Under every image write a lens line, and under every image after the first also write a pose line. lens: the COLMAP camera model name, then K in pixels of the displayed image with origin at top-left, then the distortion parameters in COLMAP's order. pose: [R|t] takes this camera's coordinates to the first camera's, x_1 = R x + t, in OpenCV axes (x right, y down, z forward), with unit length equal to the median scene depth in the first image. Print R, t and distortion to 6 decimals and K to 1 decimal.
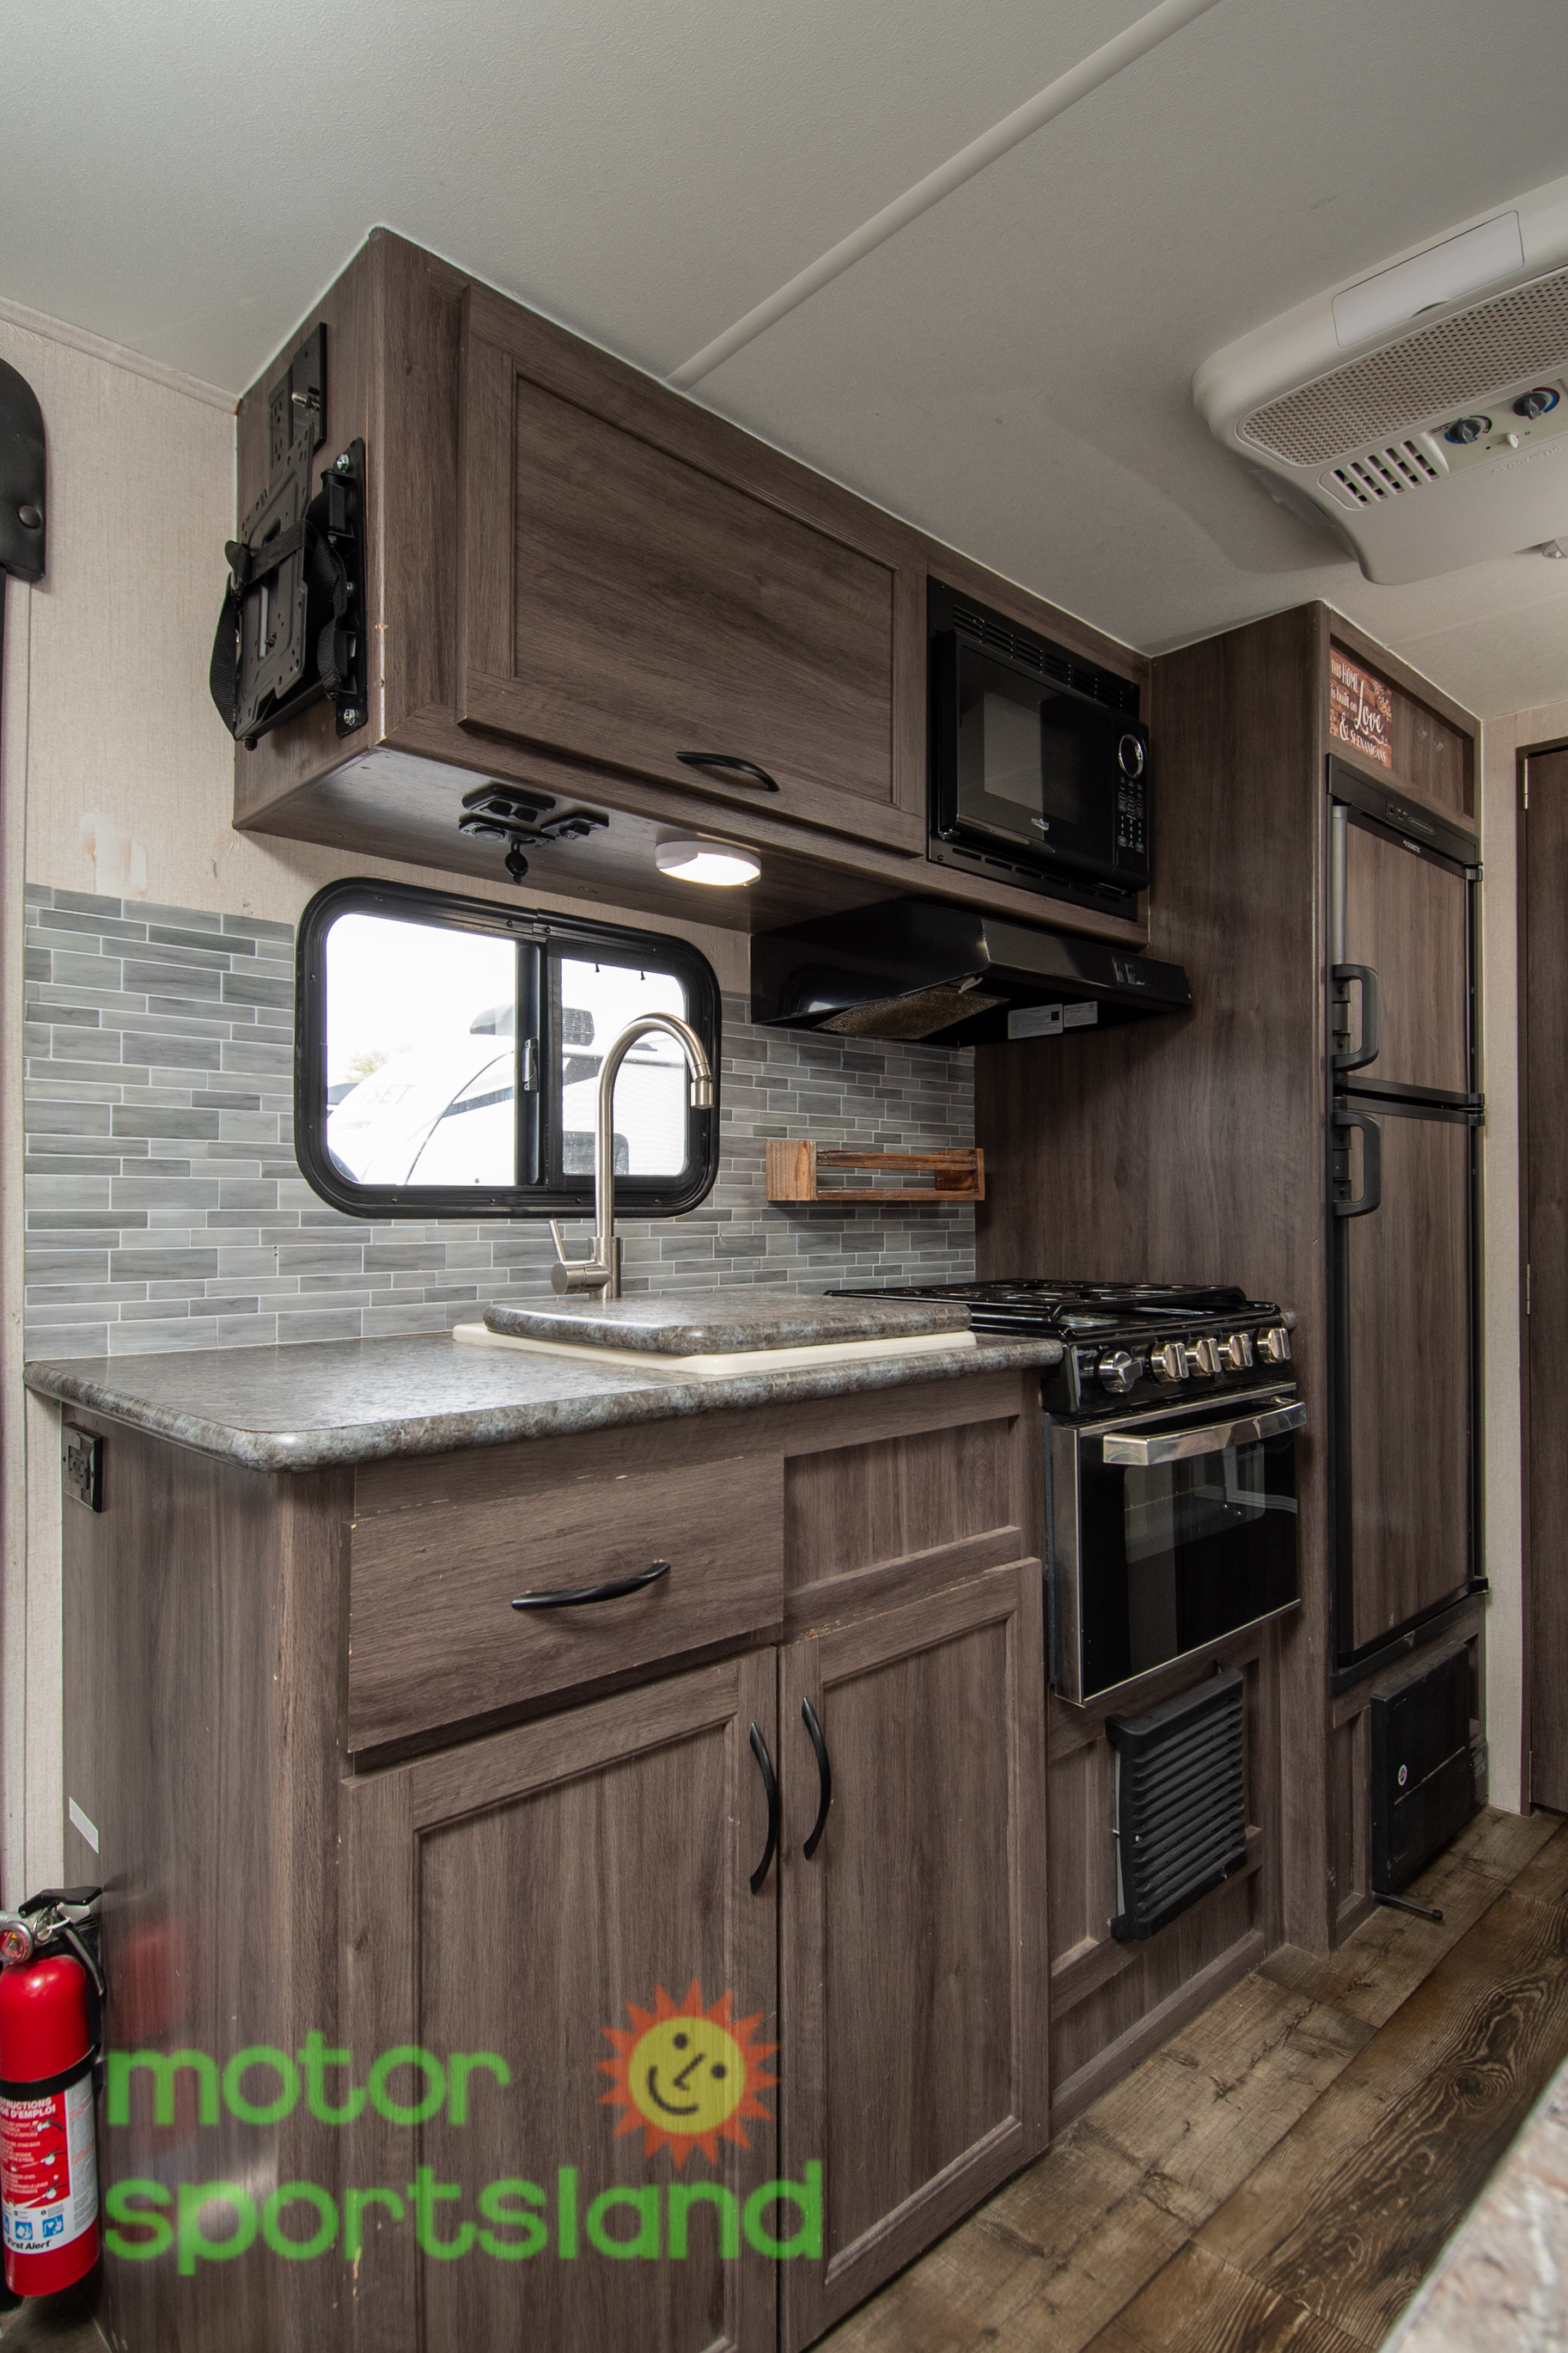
lens RADIAL K [[1261.3, 0, 774.3], [0, 1261.3, 1187.4], [0, 0, 1]] dist [0.026622, -0.028585]
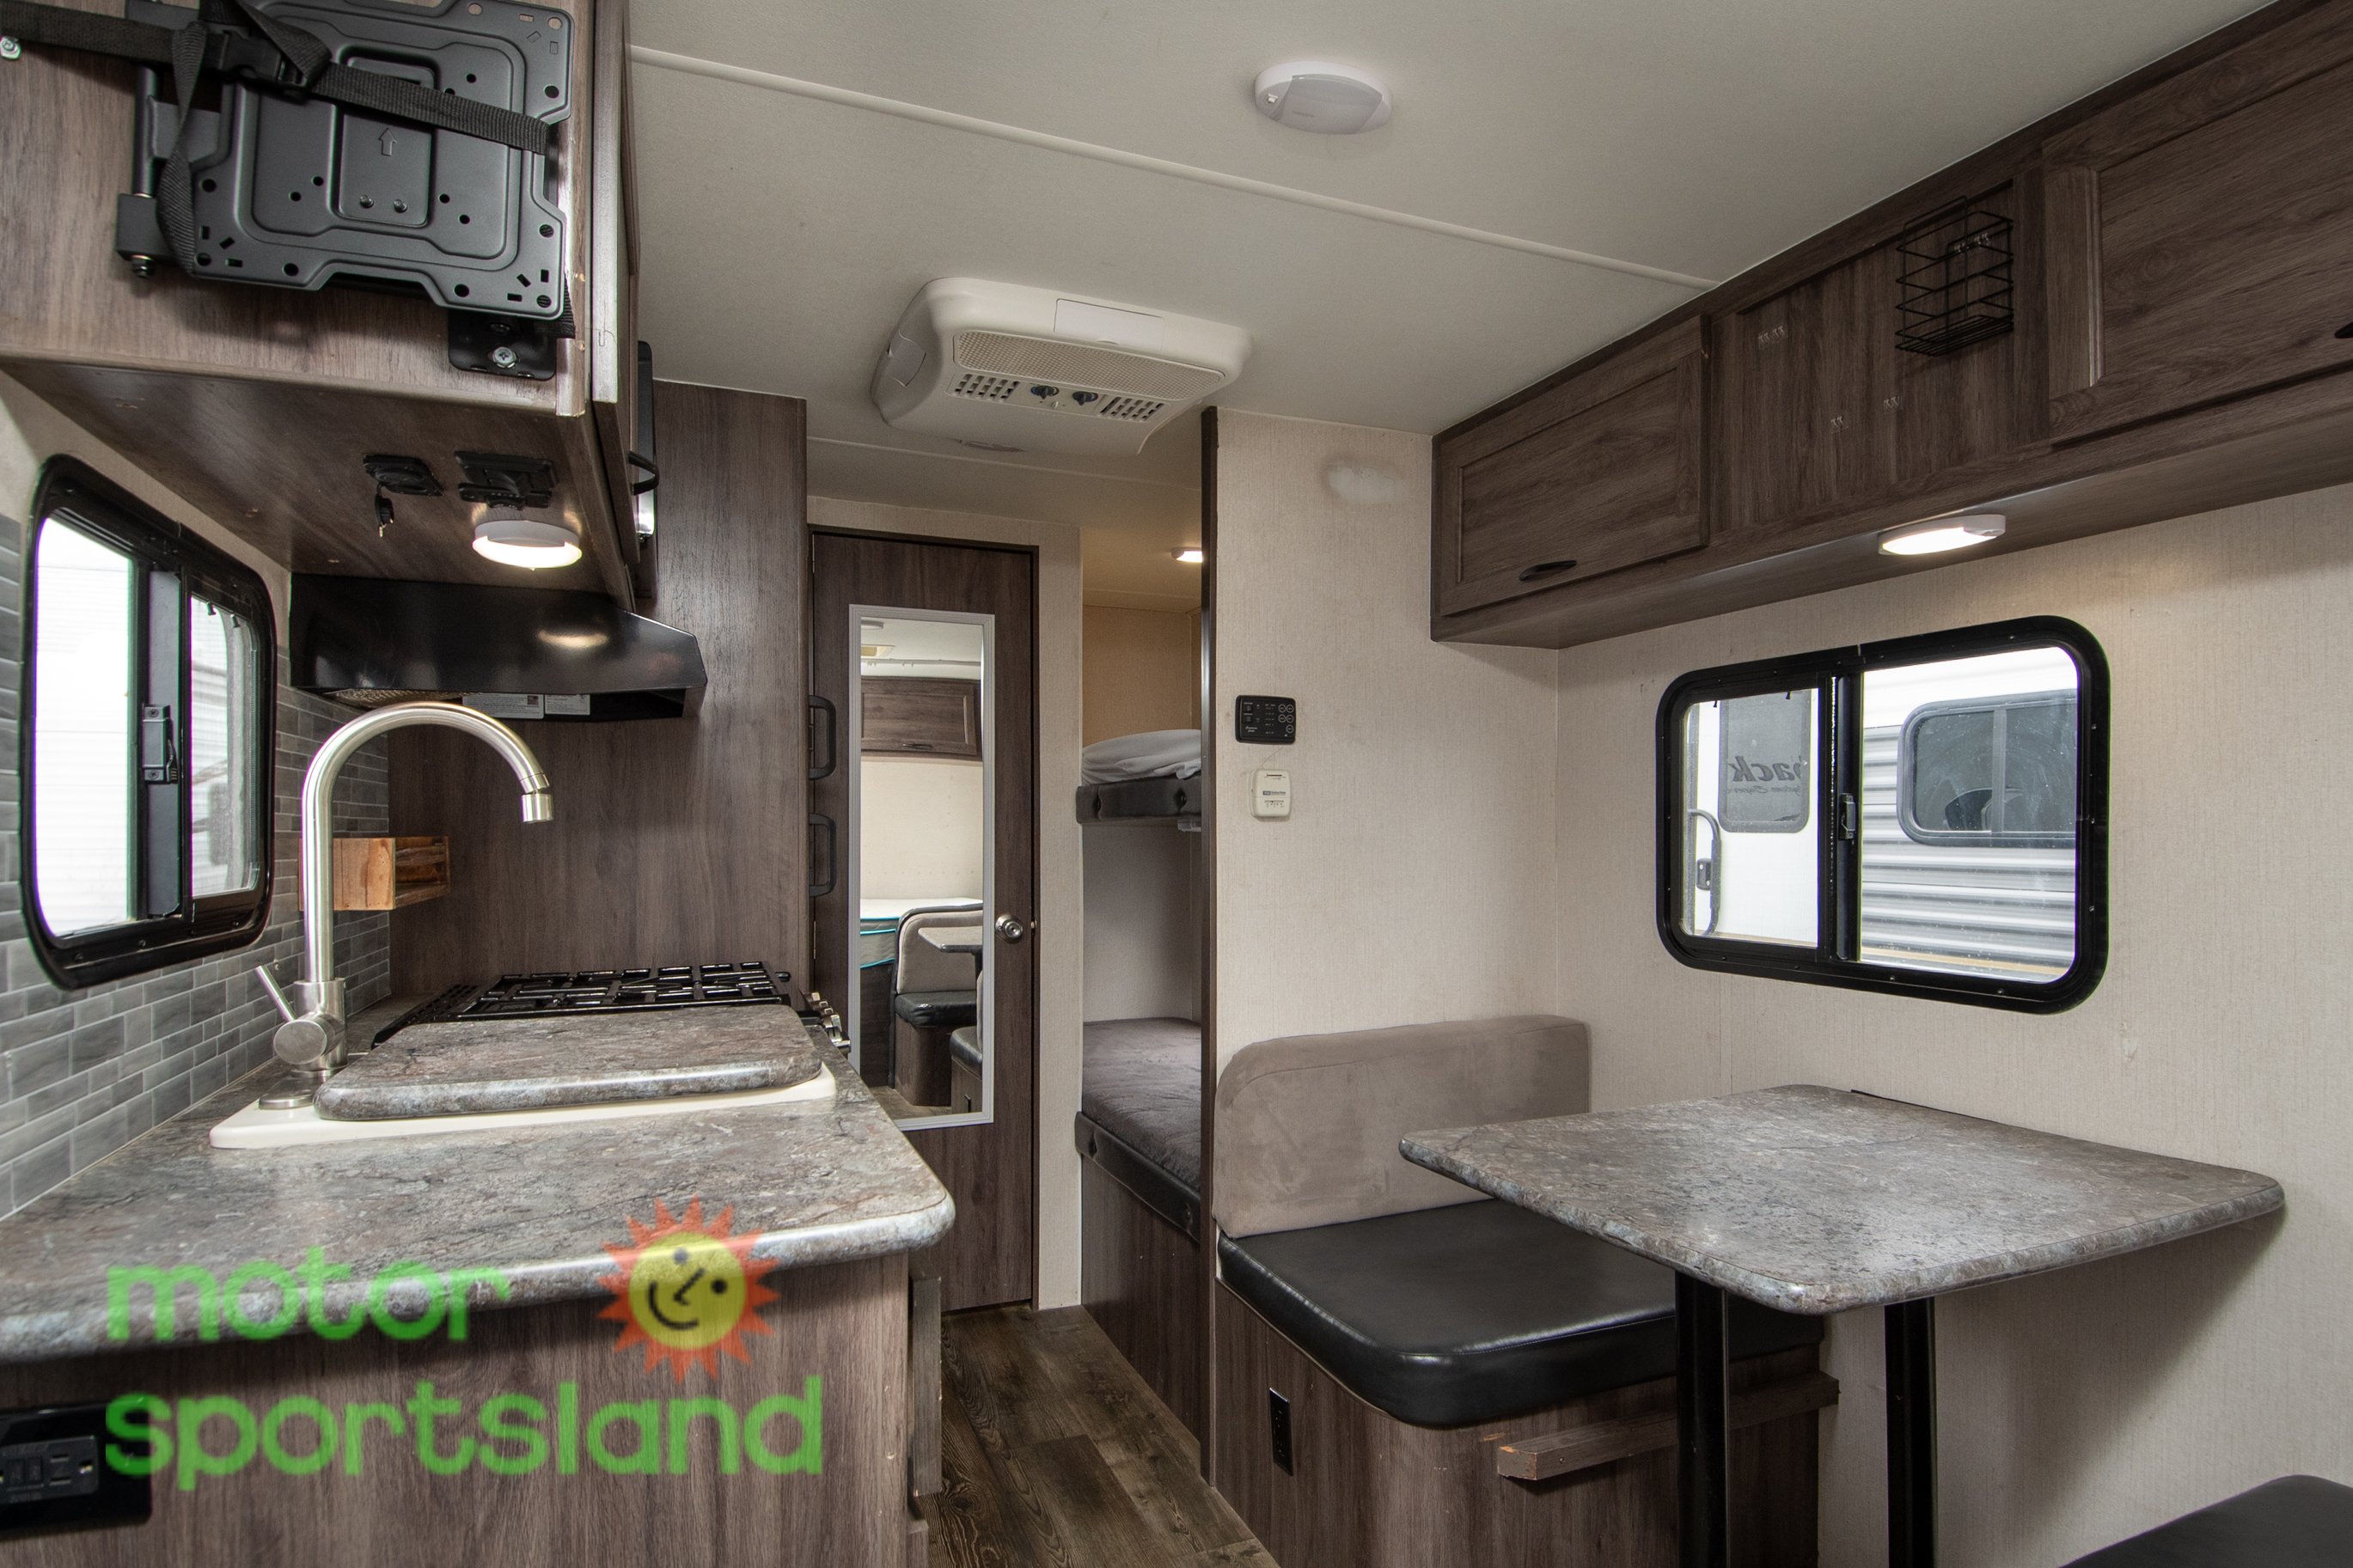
lens RADIAL K [[1261.3, 0, 1175.4], [0, 1261.3, 804.4], [0, 0, 1]] dist [0.026622, -0.028585]
pose [[0.350508, 0.013420, 0.936464, -0.559864], [-0.014850, 0.999851, -0.008770, -0.058975], [-0.936442, -0.010833, 0.350655, 0.210980]]
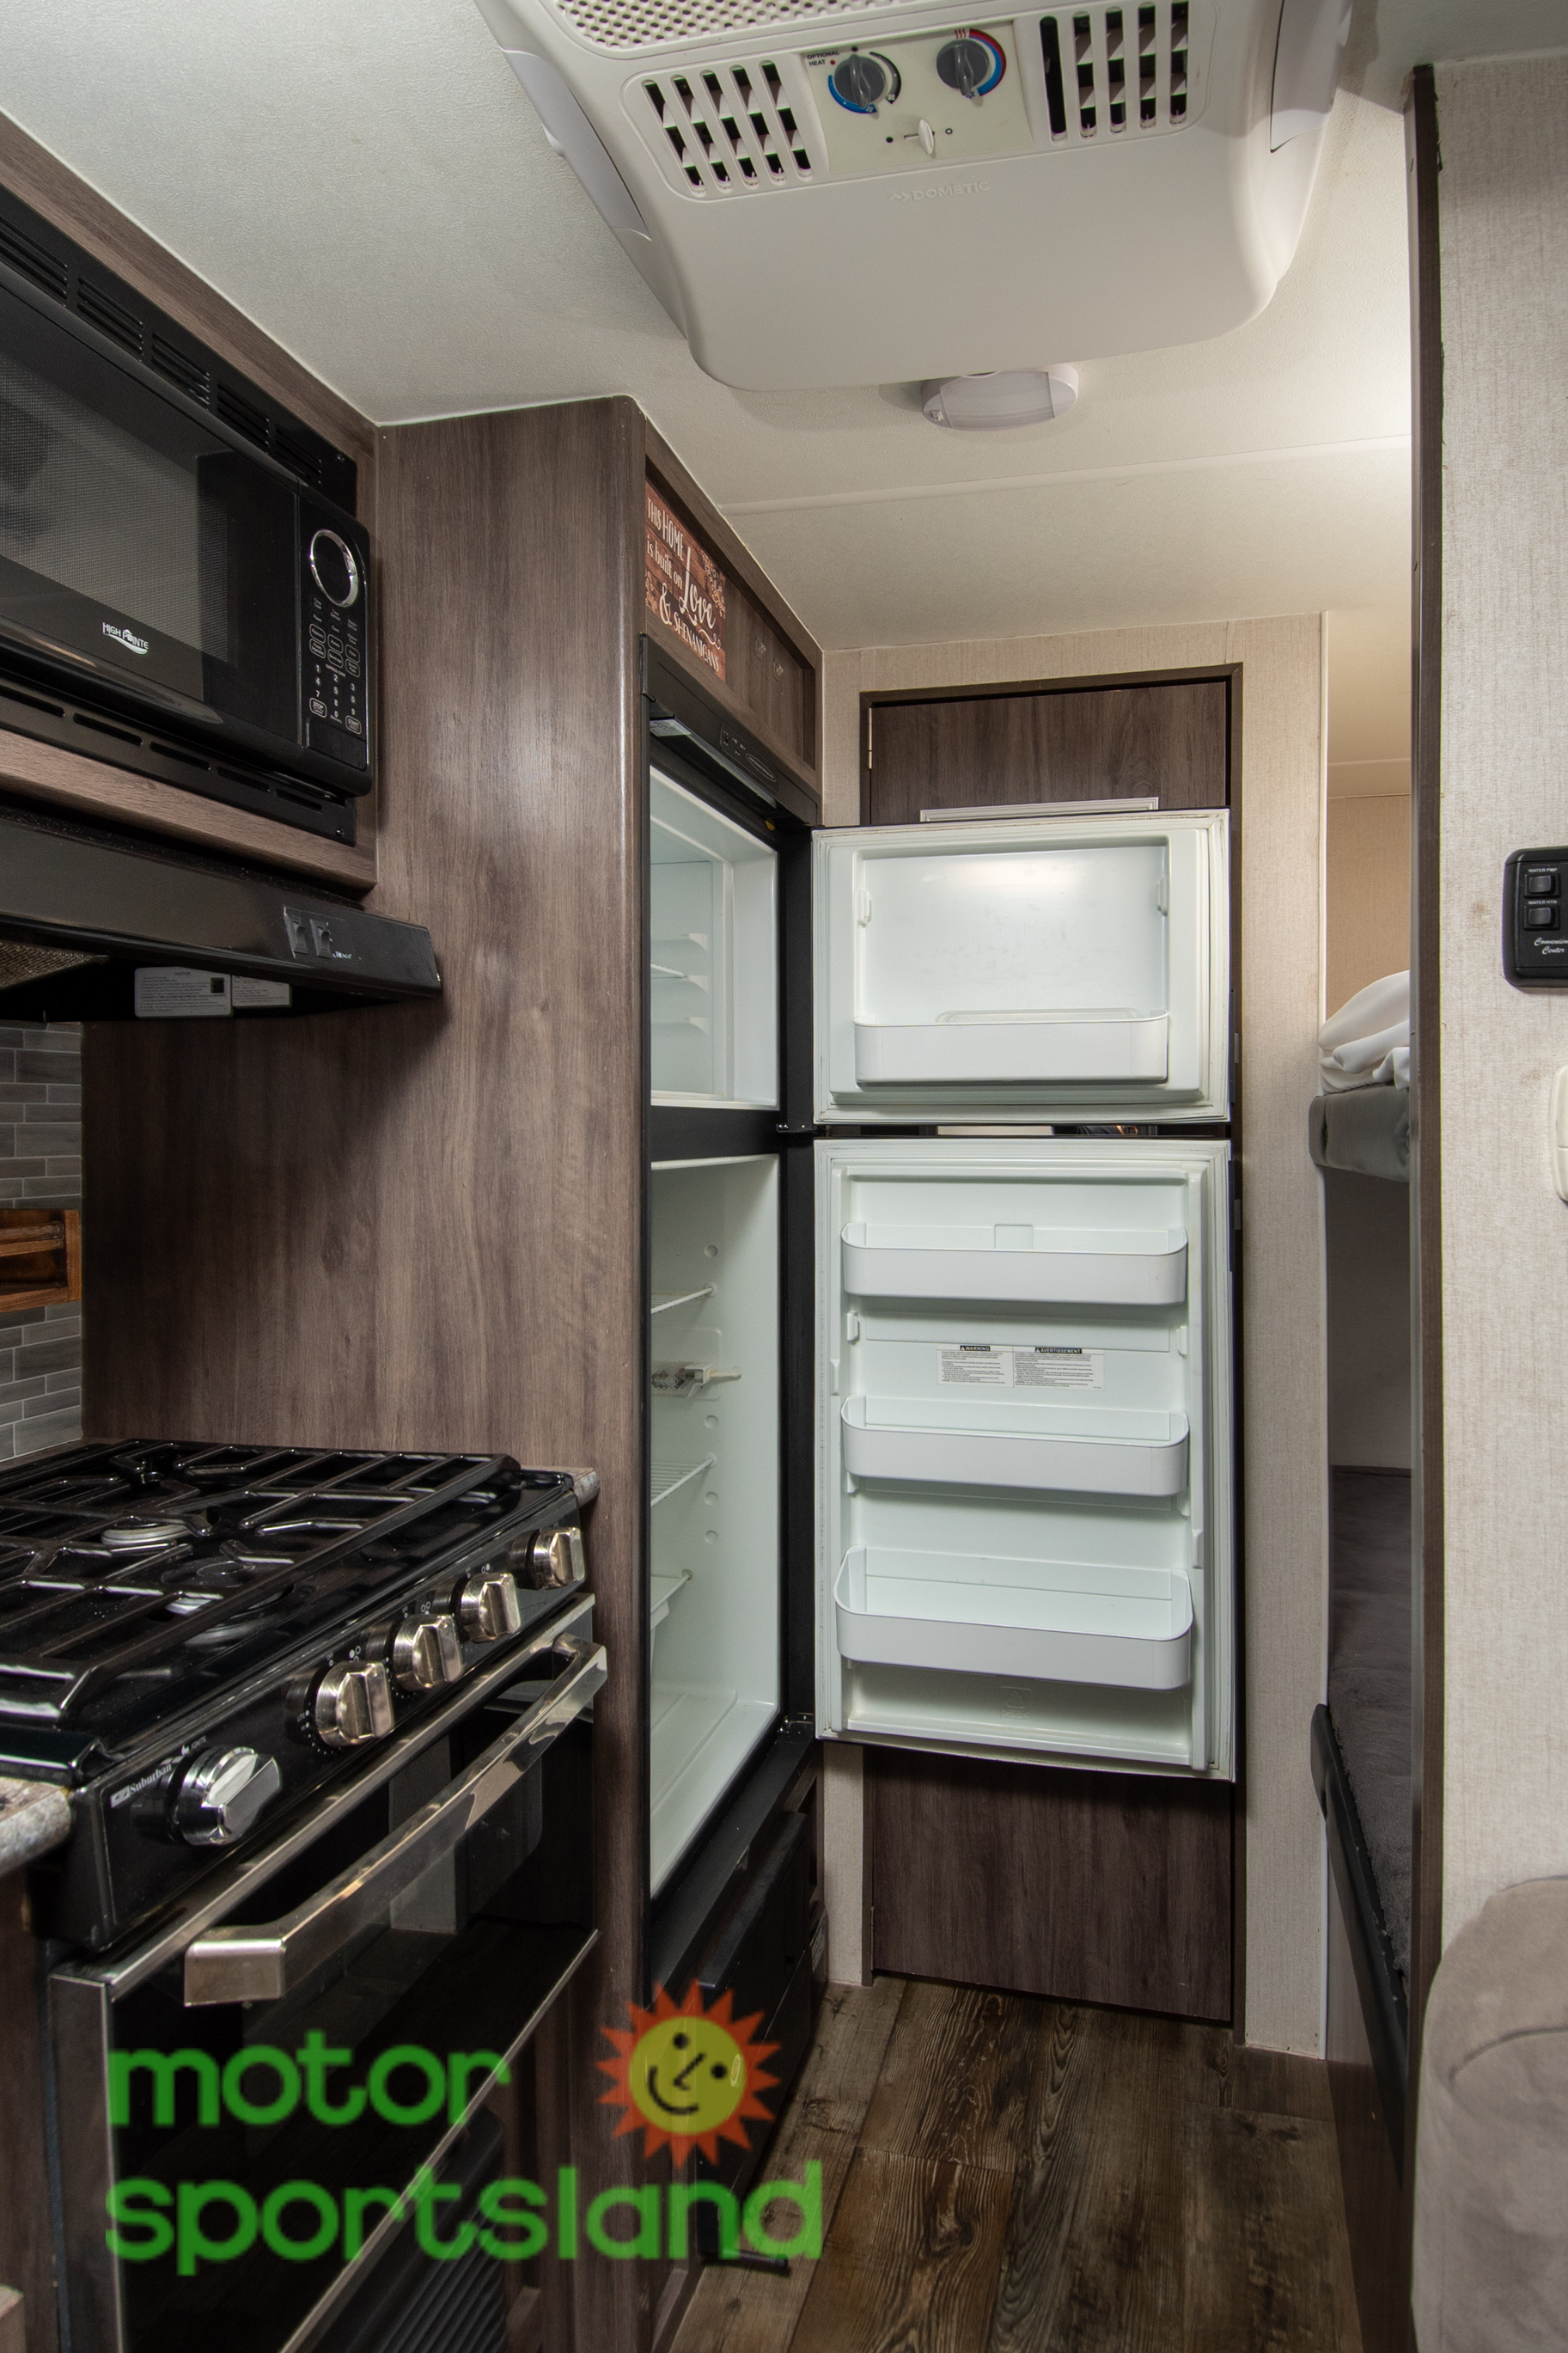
lens RADIAL K [[1261.3, 0, 928.2], [0, 1261.3, 1135.8], [0, 0, 1]] dist [0.026622, -0.028585]
pose [[0.811849, -0.008504, 0.583805, 0.156218], [-0.005966, 0.999721, 0.022859, -0.087213], [-0.583837, -0.022041, 0.811572, 0.341561]]
